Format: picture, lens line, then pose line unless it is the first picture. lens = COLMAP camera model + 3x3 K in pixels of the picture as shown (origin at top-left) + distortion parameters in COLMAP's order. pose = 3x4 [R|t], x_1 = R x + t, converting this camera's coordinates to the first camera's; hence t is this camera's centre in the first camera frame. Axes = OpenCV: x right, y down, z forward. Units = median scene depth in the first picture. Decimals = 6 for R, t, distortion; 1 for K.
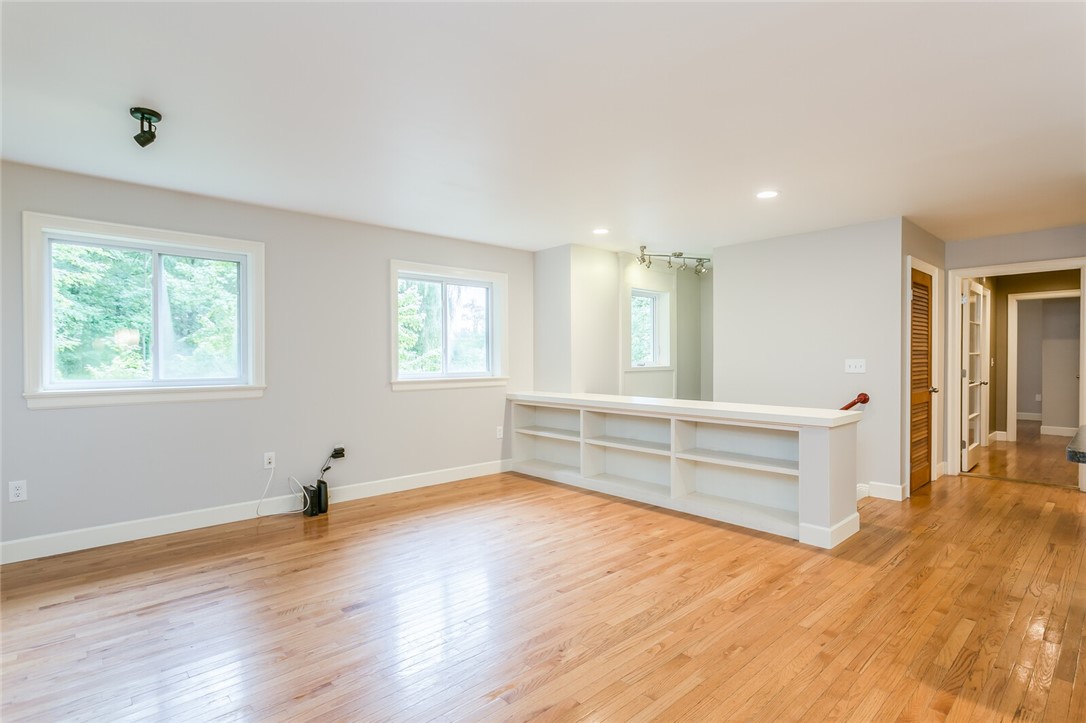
lens RADIAL K [[533.6, 0, 516.6], [0, 533.6, 361.0], [0, 0, 1]] dist [-0.010301, 0.000795]
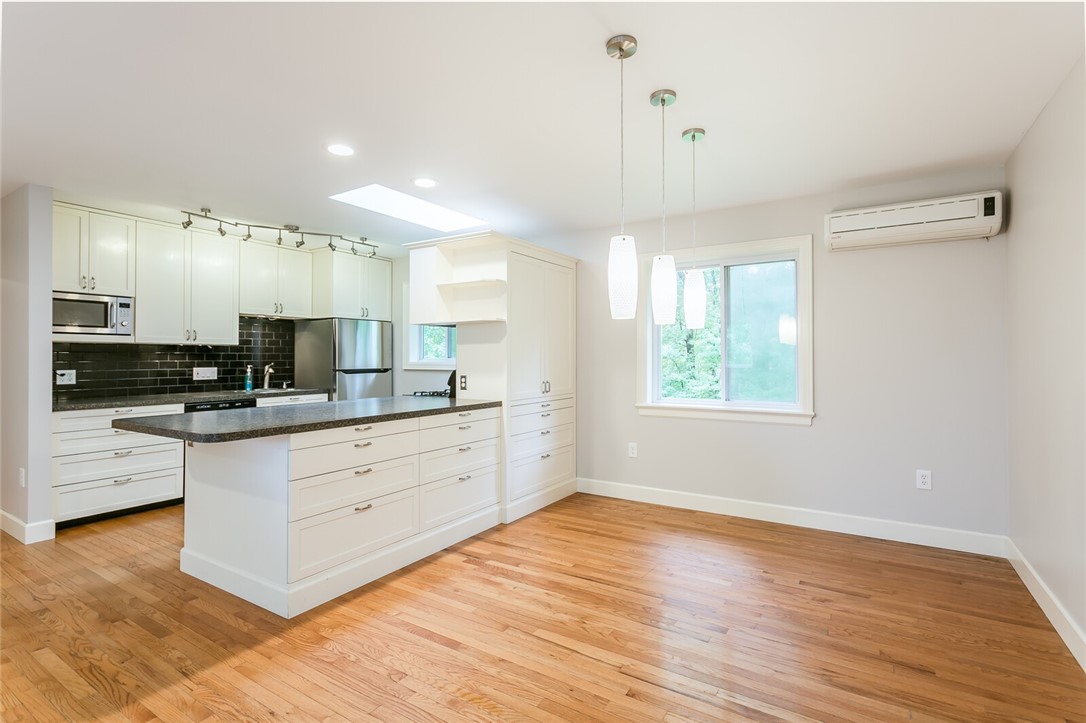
lens RADIAL K [[515.1, 0, 564.1], [0, 515.1, 354.1], [0, 0, 1]] dist [-0.001530, 0.000426]
pose [[-0.305386, 0.010278, 0.952173, -0.147434], [0.009338, 0.999926, -0.007798, -0.001031], [-0.952183, 0.006510, -0.305459, 0.230683]]
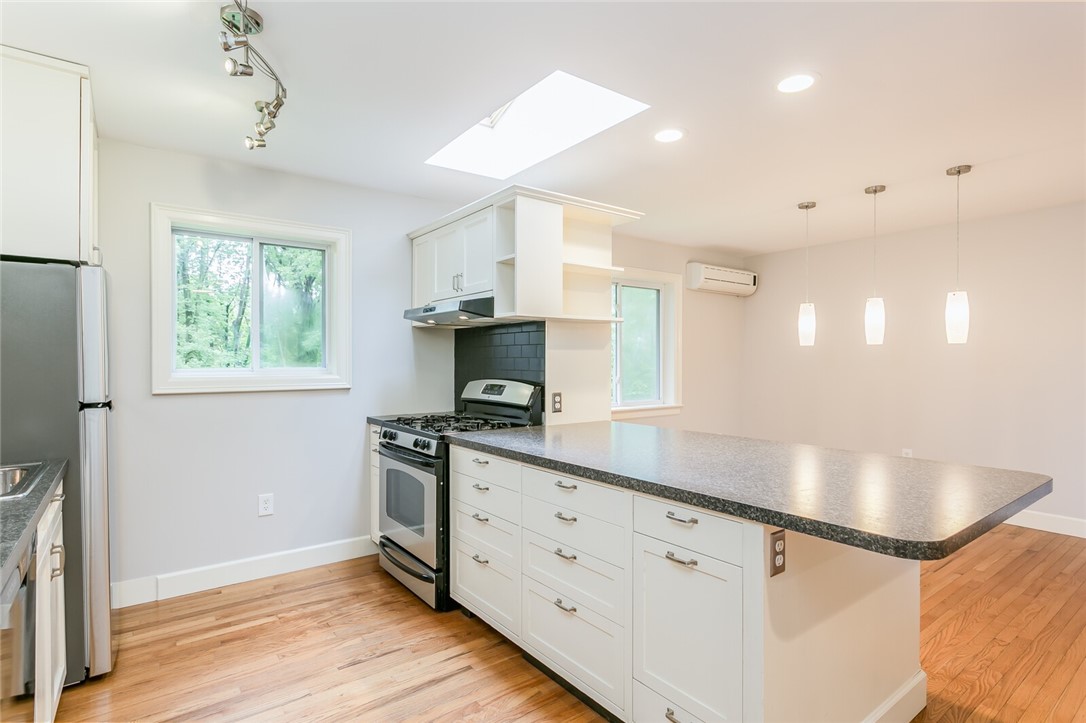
lens RADIAL K [[553.0, 0, 548.6], [0, 553.0, 366.7], [0, 0, 1]] dist [-0.001790, -0.000163]
pose [[-0.997487, 0.004716, 0.070691, 0.738503], [0.005674, 0.999895, 0.013354, -0.013999], [-0.070620, 0.013721, -0.997409, 0.819765]]
